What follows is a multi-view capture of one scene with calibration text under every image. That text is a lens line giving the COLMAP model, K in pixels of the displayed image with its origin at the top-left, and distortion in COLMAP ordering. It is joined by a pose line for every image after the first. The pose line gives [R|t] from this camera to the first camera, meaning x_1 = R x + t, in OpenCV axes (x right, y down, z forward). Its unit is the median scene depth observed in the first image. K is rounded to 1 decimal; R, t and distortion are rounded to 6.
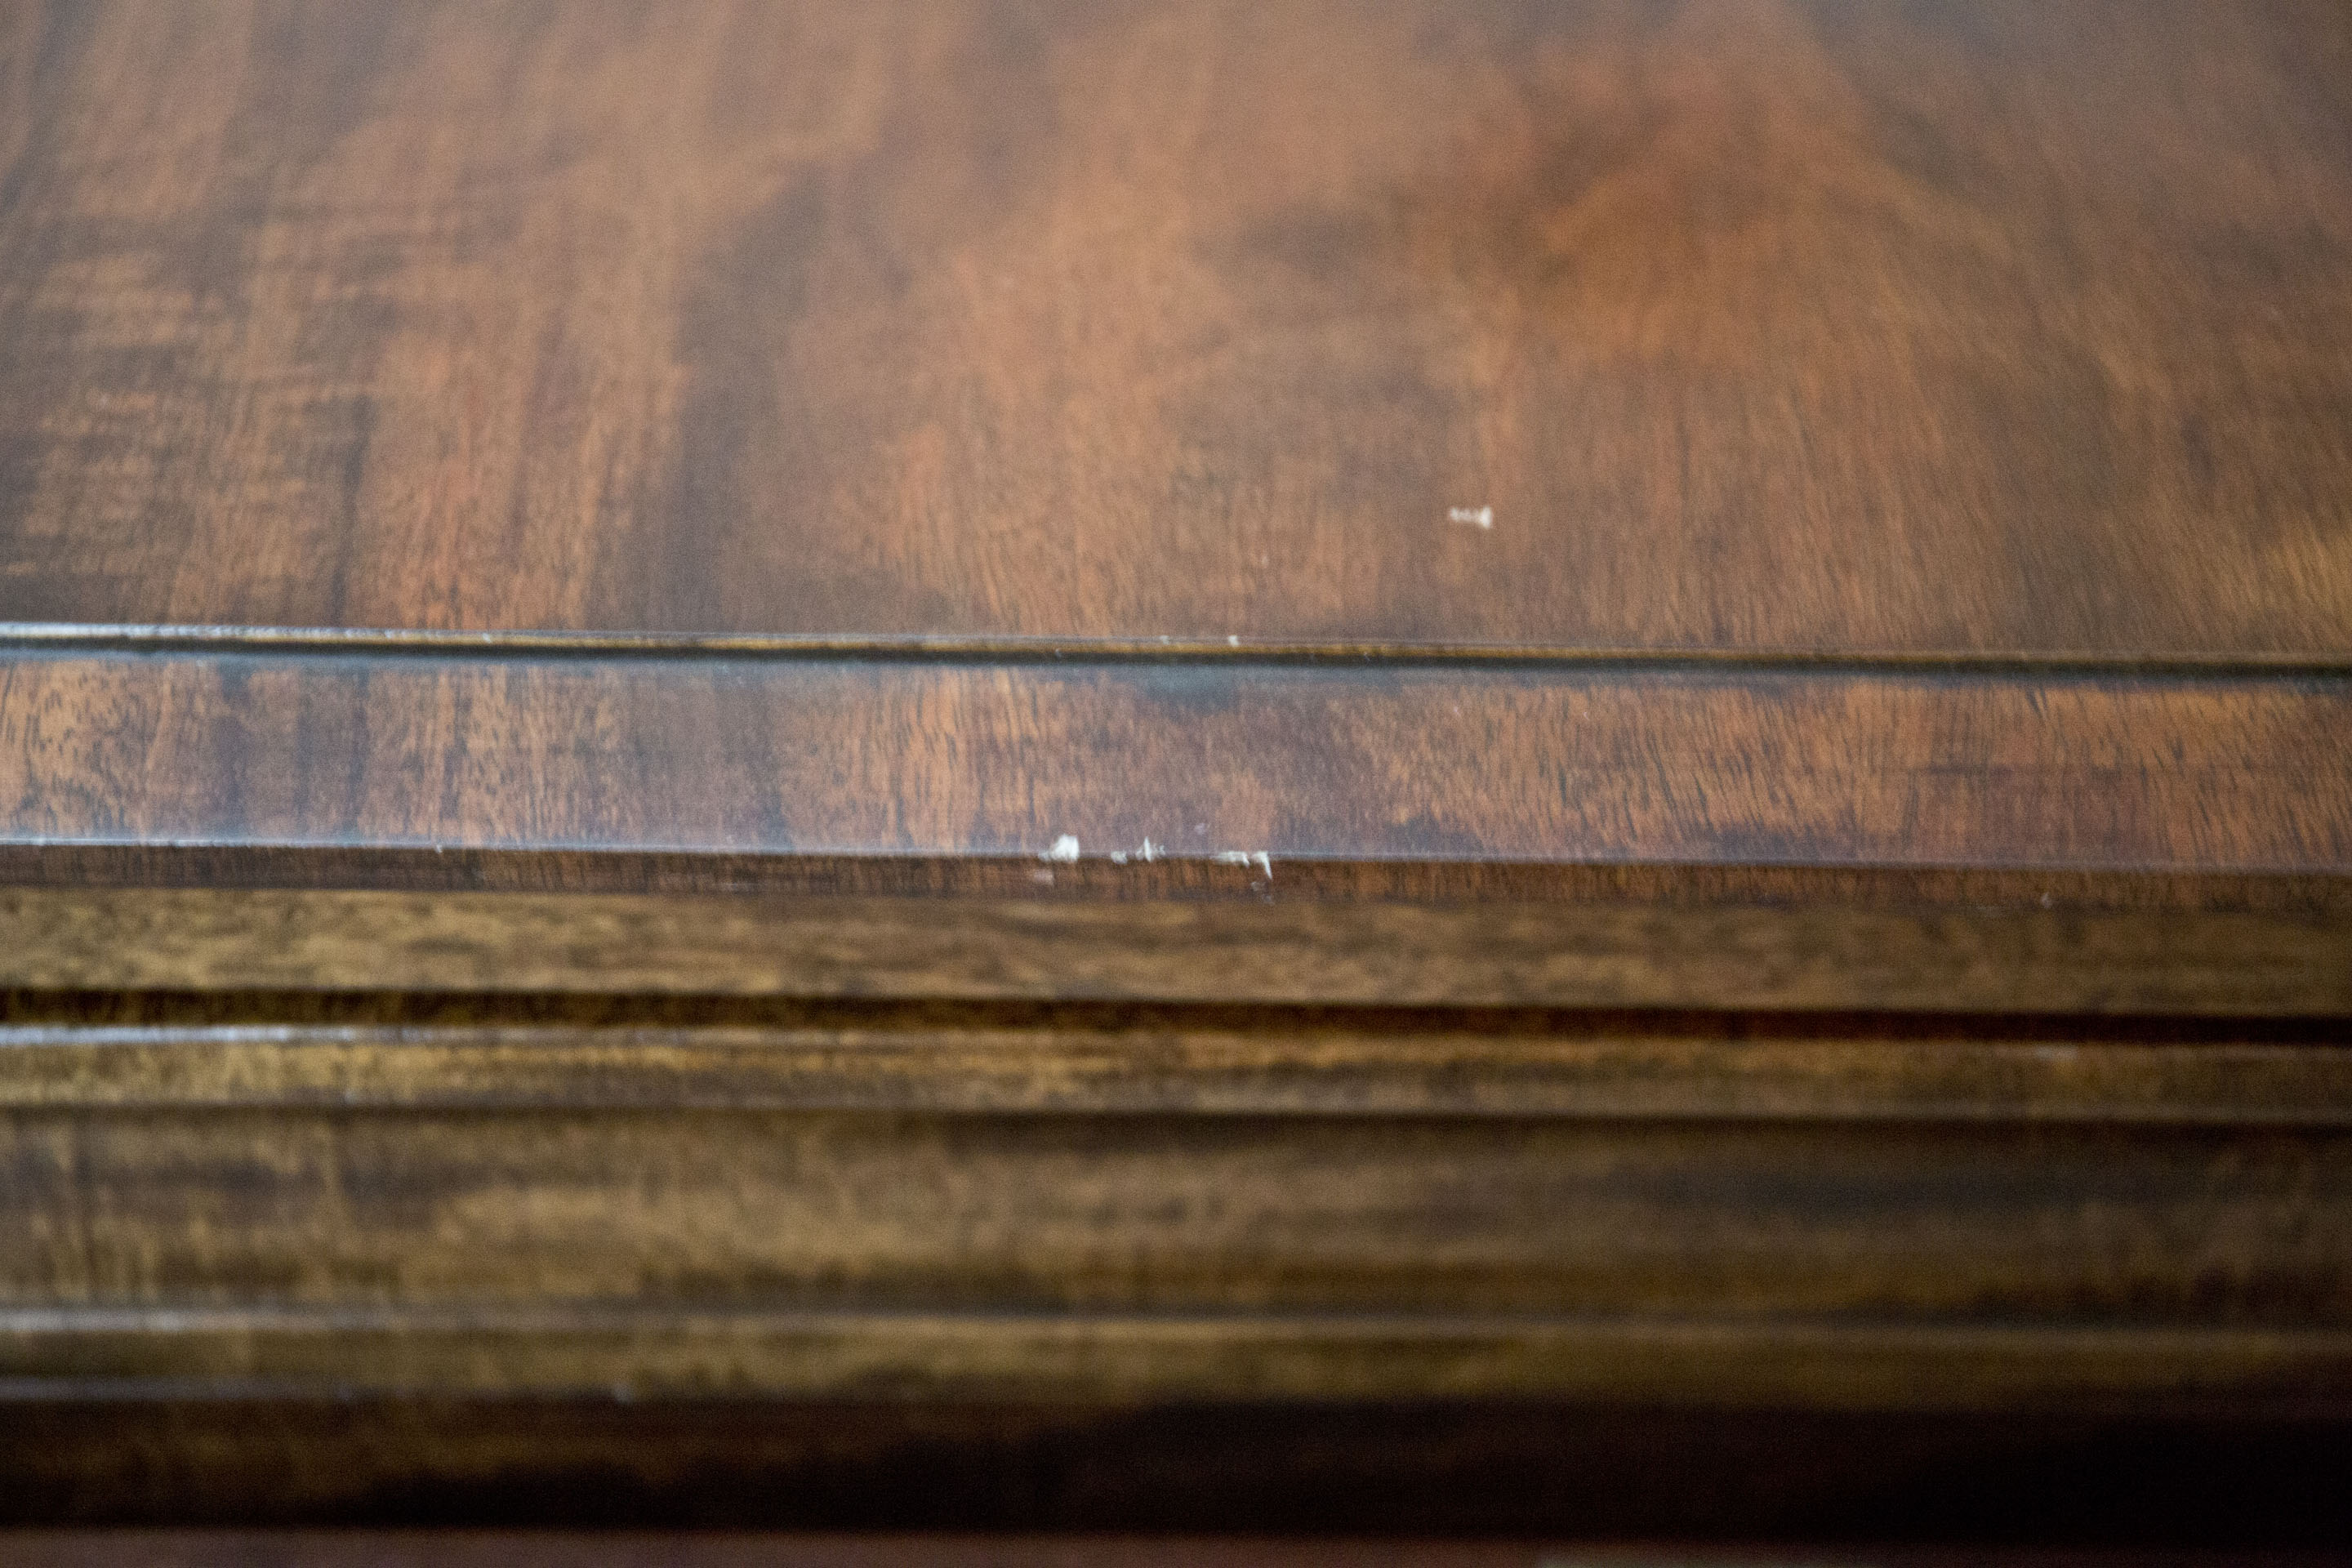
lens RADIAL K [[4693.4, 0, 1170.7], [0, 4693.4, 783.3], [0, 0, 1]] dist [0.186691, 0.000000]
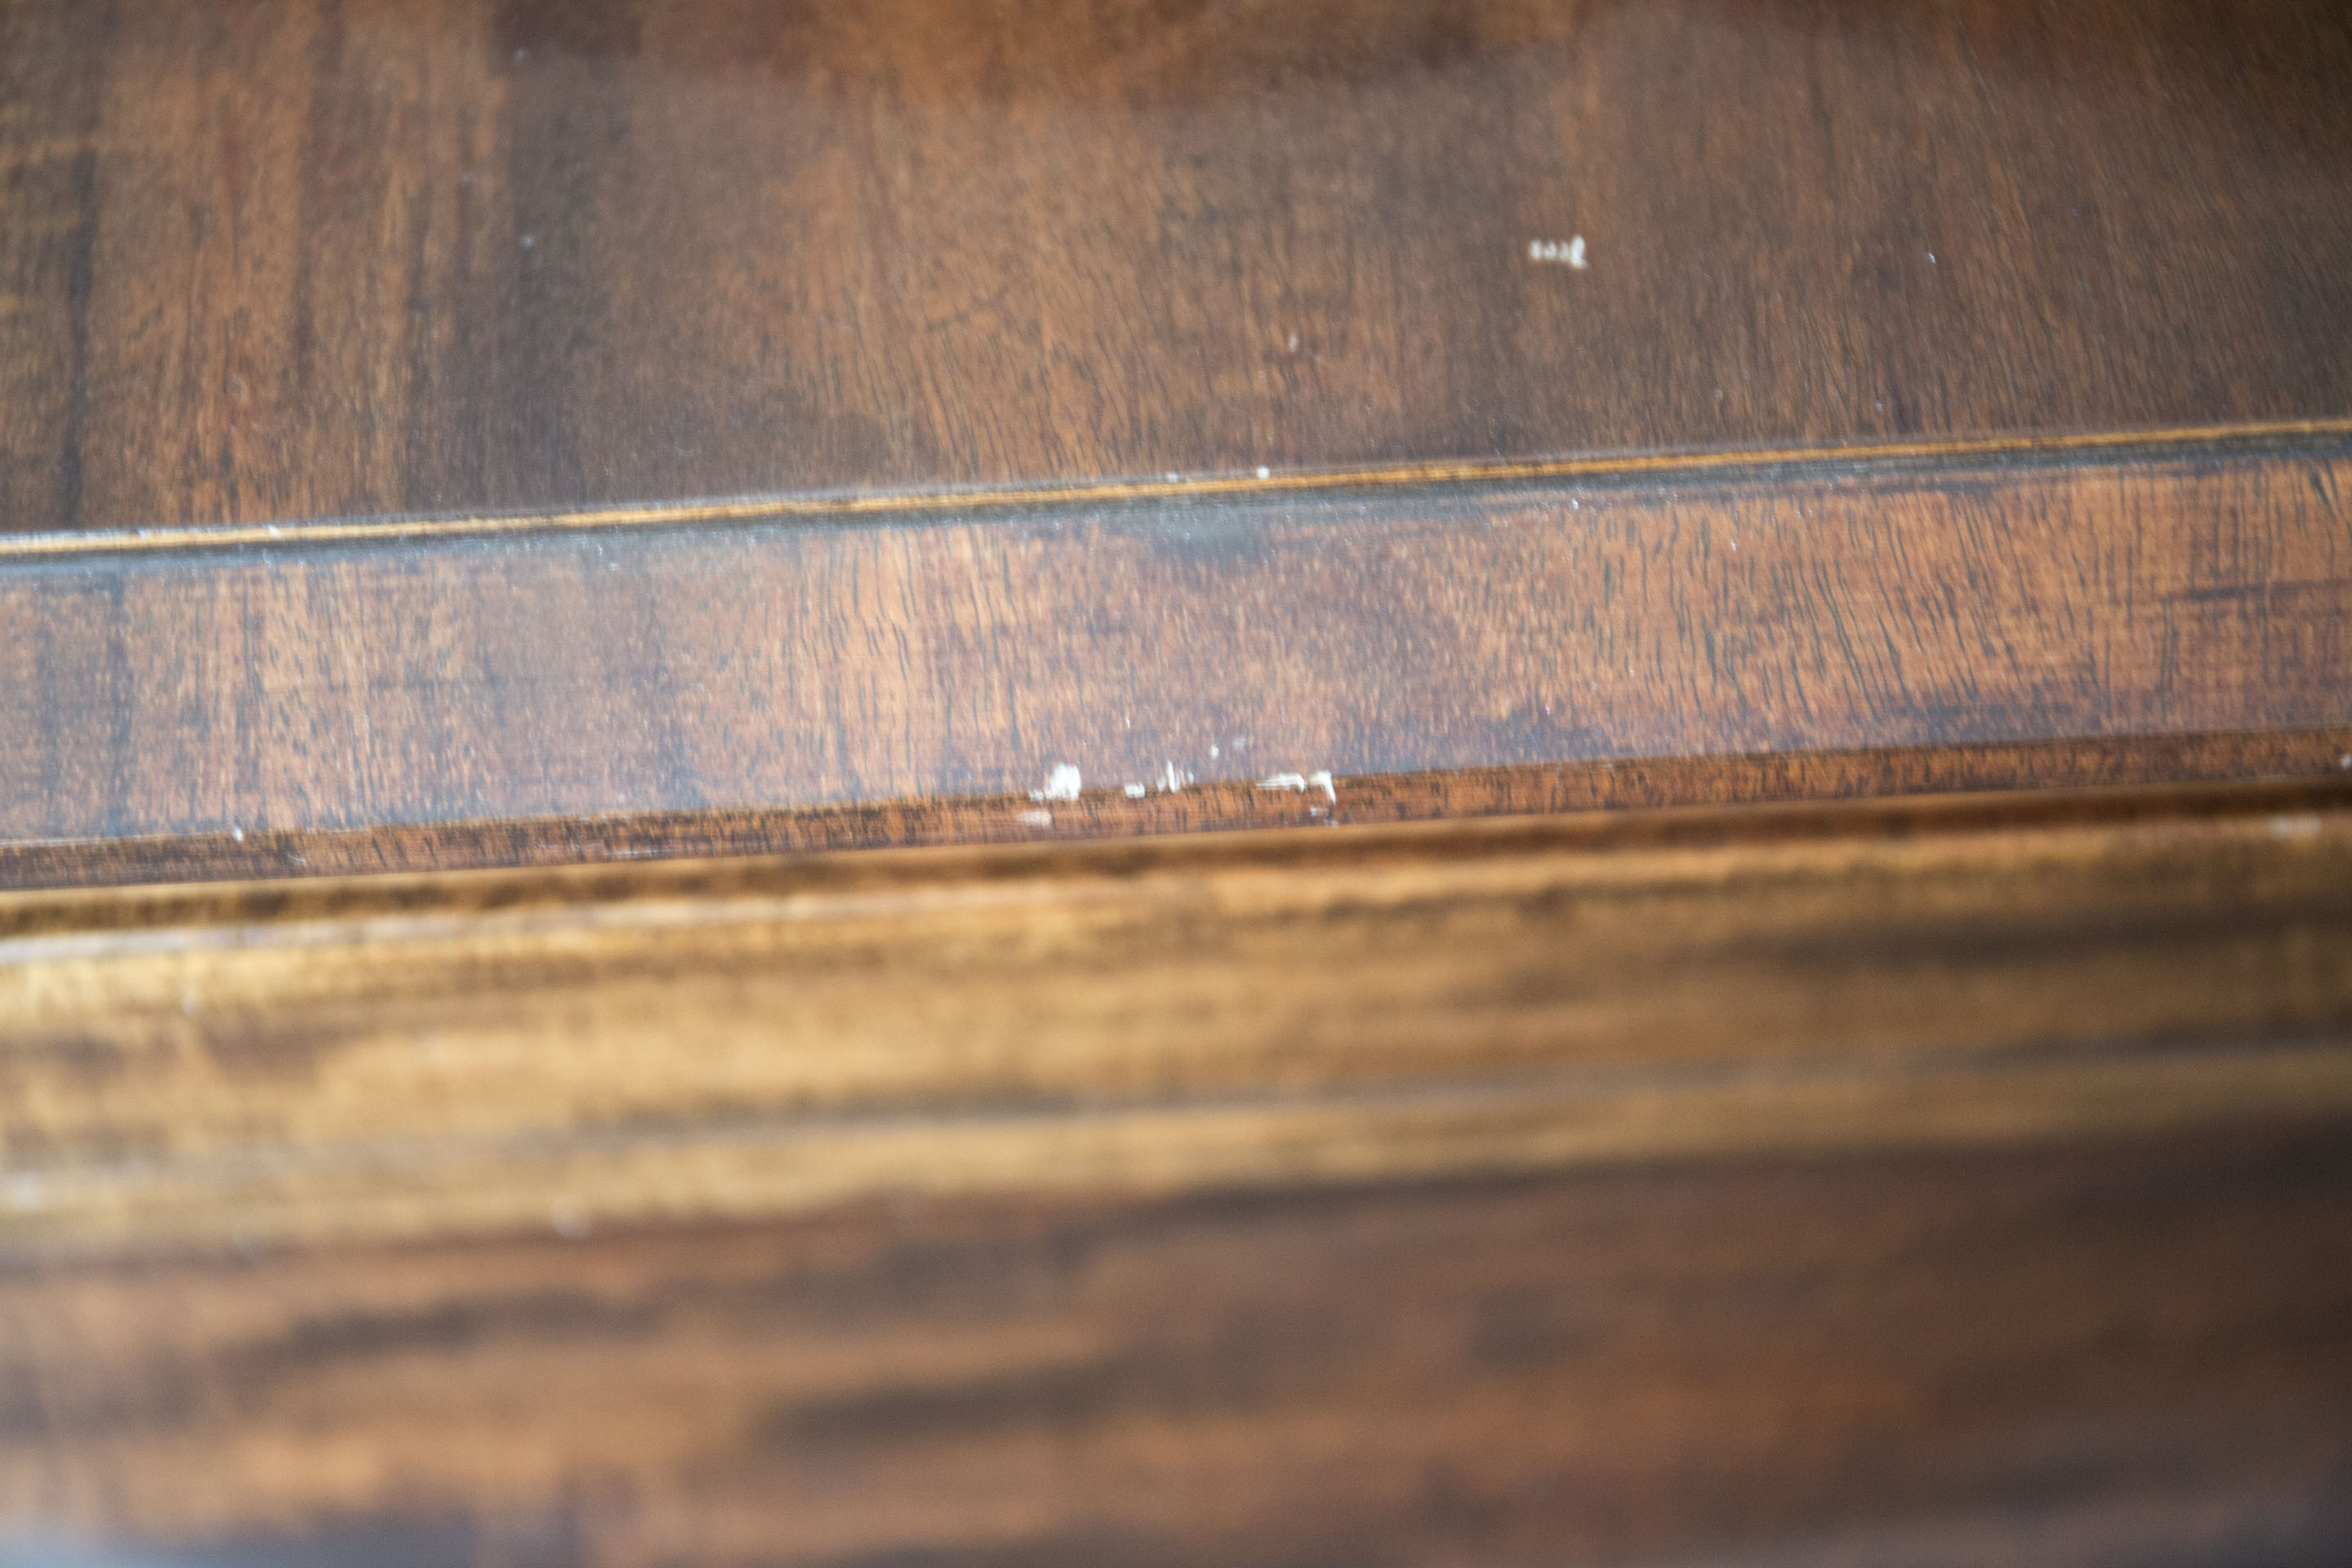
lens RADIAL K [[4120.3, 0, 1196.8], [0, 4120.3, 794.1], [0, 0, 1]] dist [0.081209, 0.000000]
pose [[0.997379, -0.070185, 0.017556, -0.012527], [0.064079, 0.969639, 0.235997, -0.137327], [-0.033586, -0.234253, 0.971595, 0.343380]]
